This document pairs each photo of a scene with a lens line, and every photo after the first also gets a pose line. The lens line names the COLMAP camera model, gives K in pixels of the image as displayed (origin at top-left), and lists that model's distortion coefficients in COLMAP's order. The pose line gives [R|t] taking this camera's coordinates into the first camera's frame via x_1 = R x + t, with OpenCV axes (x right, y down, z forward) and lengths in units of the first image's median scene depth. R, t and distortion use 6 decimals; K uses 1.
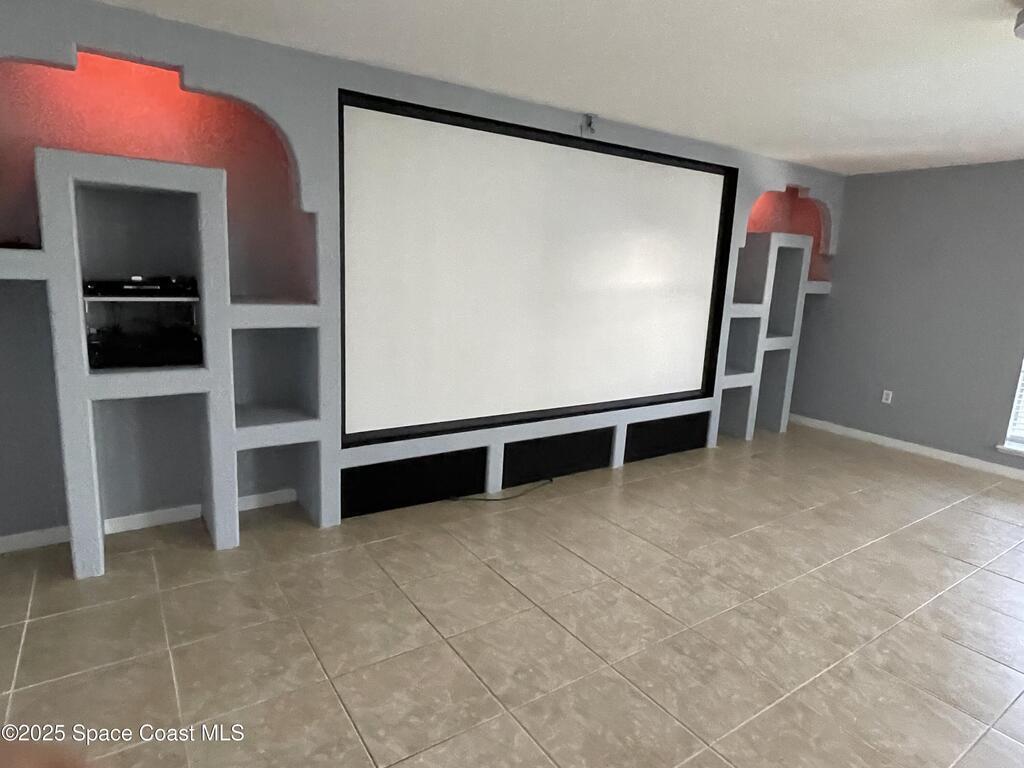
lens RADIAL K [[602.1, 0, 512.0], [0, 602.1, 384.0], [0, 0, 1]] dist [0.002989, 0.000080]
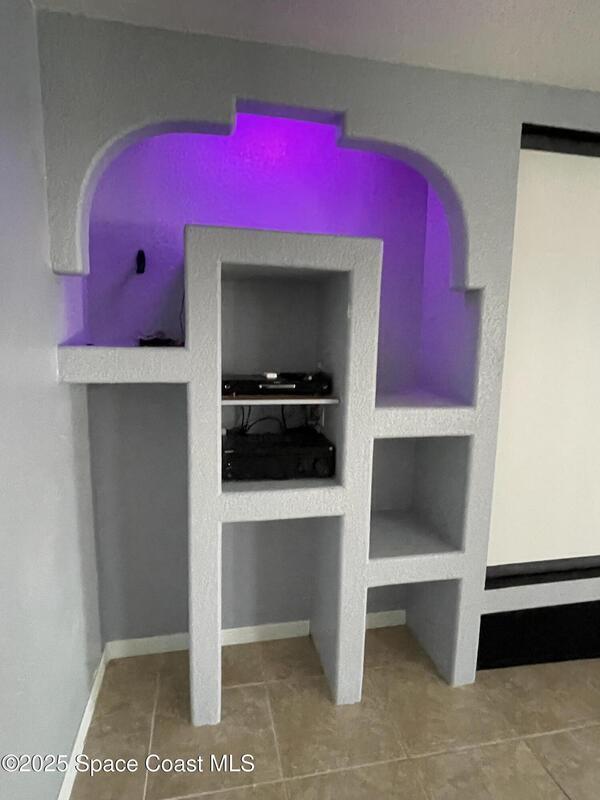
lens RADIAL K [[464.9, 0, 303.1], [0, 464.9, 411.9], [0, 0, 1]] dist [-0.004559, -0.001034]
pose [[0.924594, 0.020684, -0.380391, -0.297561], [-0.047273, 0.997037, -0.060688, -0.078471], [0.378008, 0.074094, 0.922832, 0.368680]]
